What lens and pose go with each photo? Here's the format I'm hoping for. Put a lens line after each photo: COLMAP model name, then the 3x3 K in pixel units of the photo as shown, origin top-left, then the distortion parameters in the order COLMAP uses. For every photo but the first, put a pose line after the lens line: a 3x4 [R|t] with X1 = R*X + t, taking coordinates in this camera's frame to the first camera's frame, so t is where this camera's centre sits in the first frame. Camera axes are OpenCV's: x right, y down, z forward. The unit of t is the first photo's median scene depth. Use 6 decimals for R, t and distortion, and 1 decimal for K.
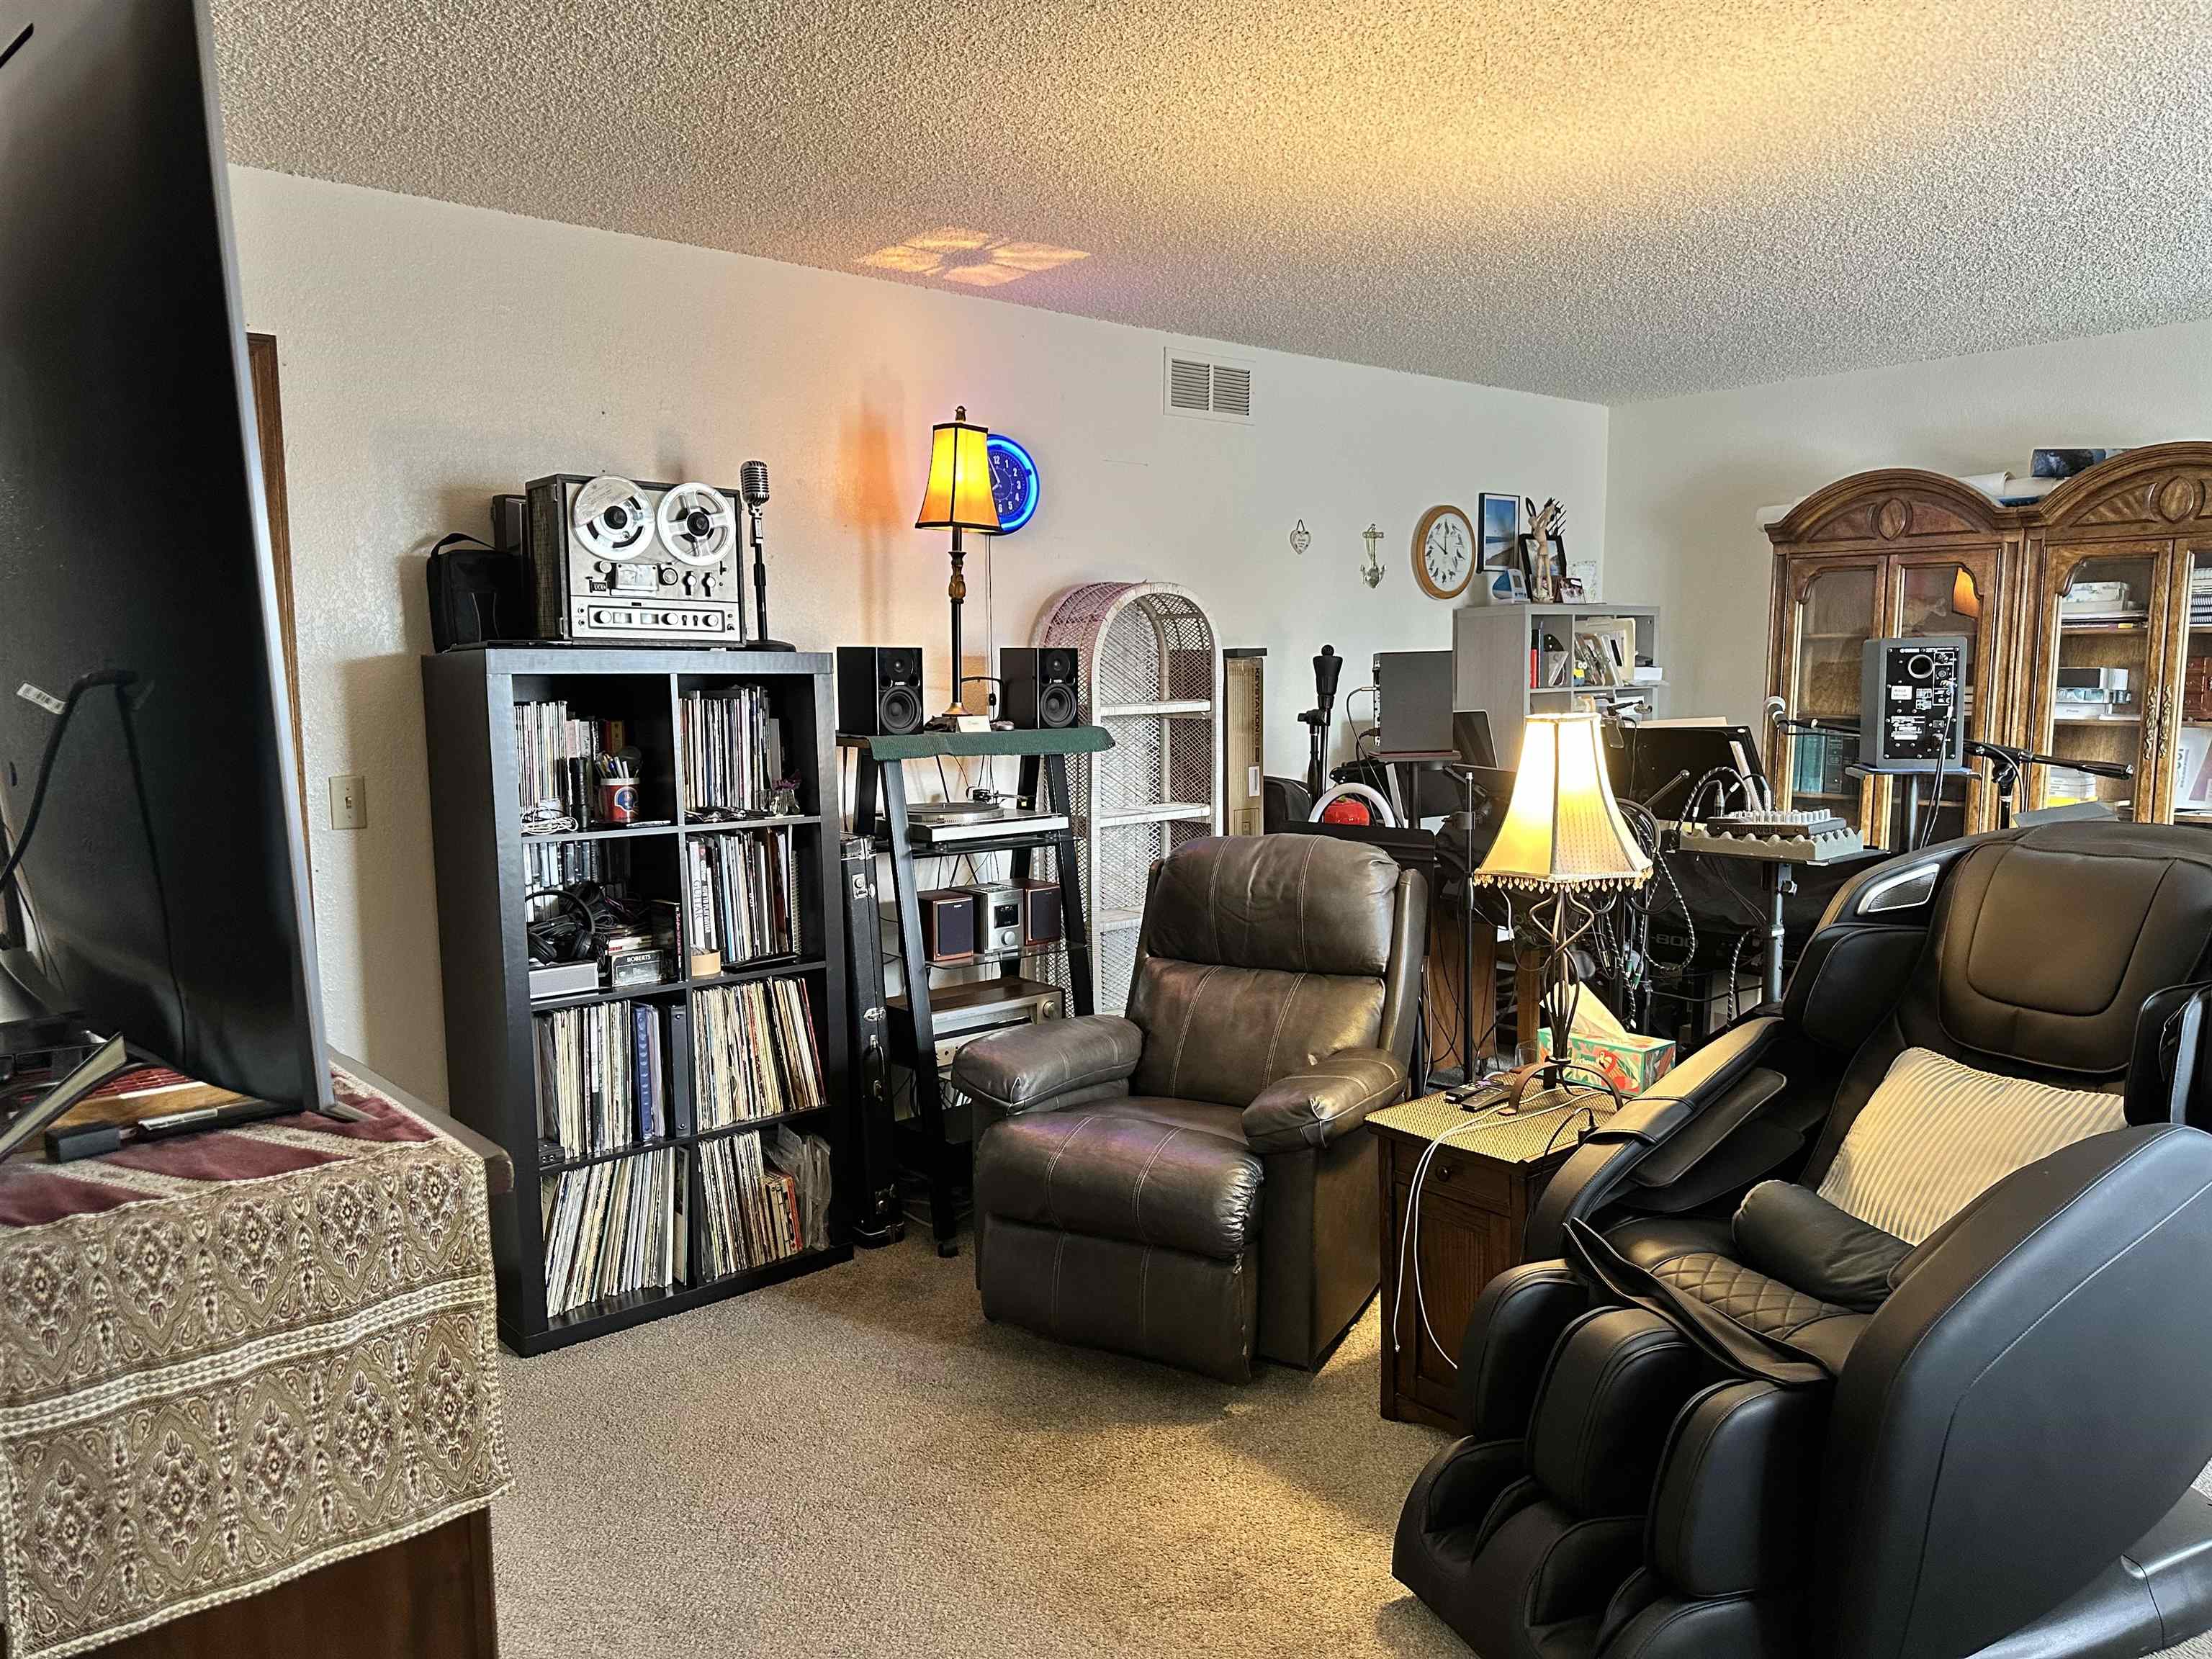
lens RADIAL K [[1546.1, 0, 1112.1], [0, 1546.1, 823.0], [0, 0, 1]] dist [0.061826, -0.078082]
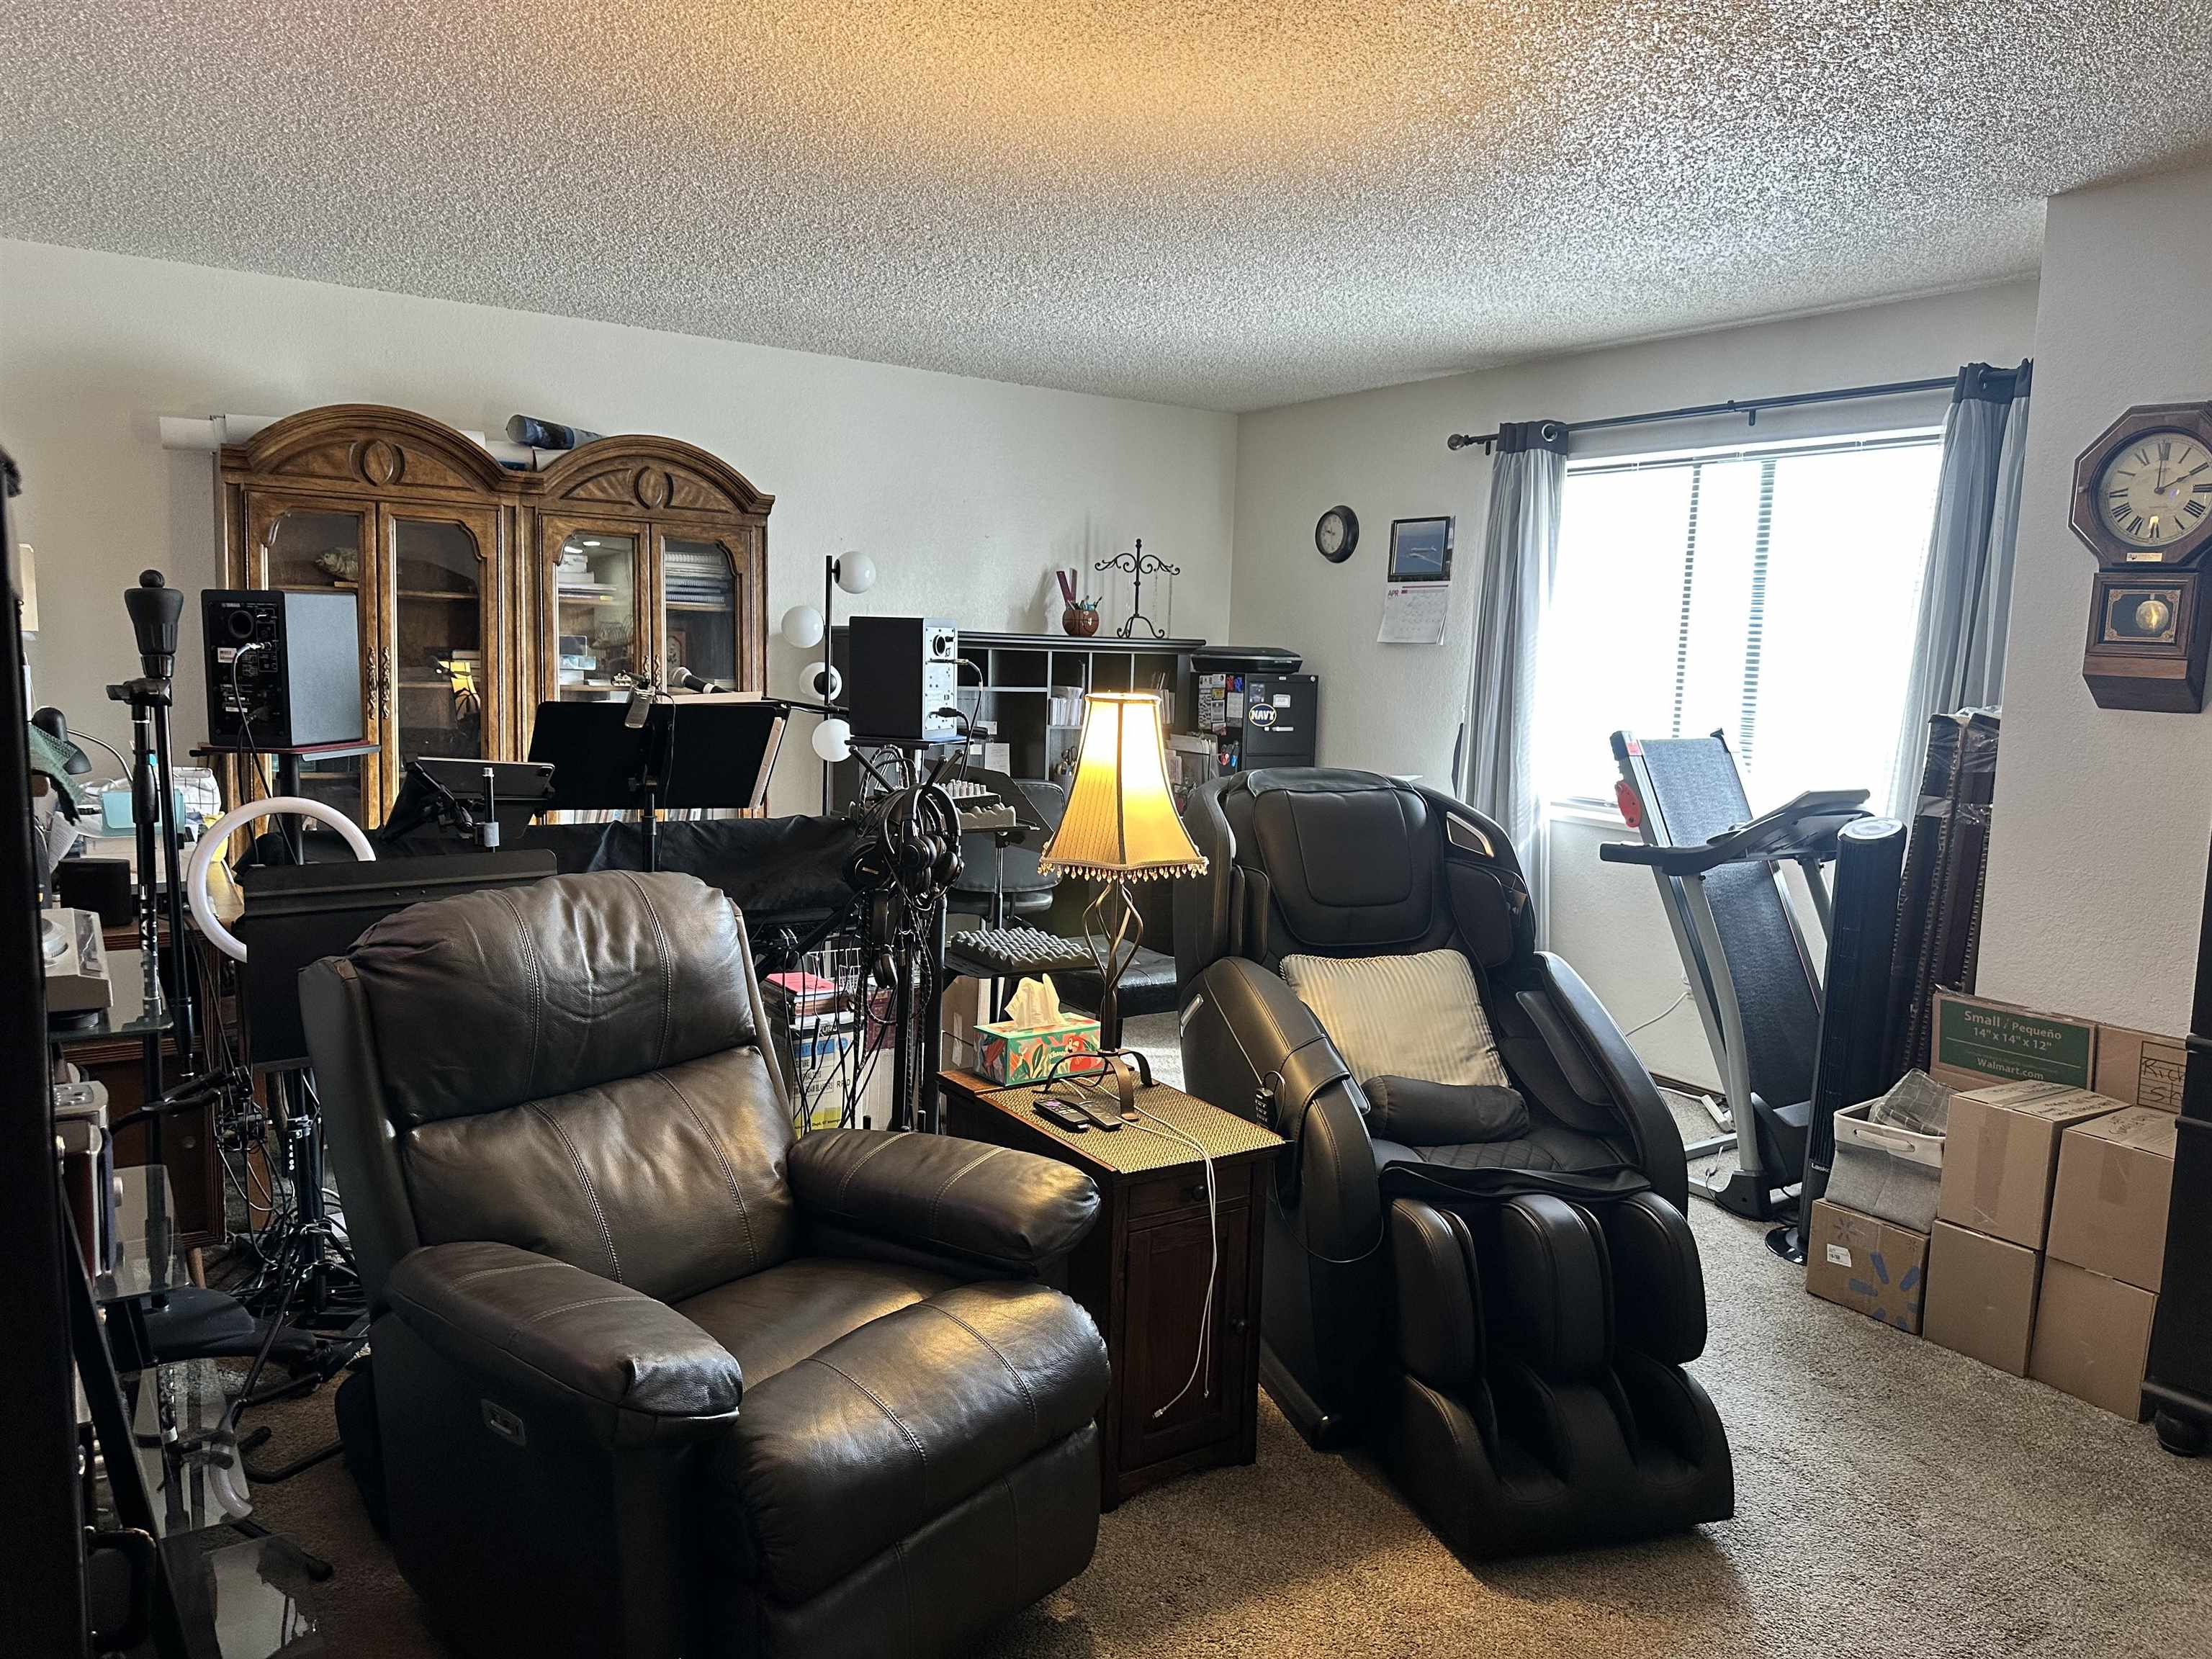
lens RADIAL K [[1546.1, 0, 1112.1], [0, 1546.1, 823.0], [0, 0, 1]] dist [0.061826, -0.078082]
pose [[0.153884, -0.097063, 0.983310, -0.364039], [0.065895, 0.993956, 0.087802, -0.042250], [-0.985889, 0.051284, 0.159350, 0.484194]]
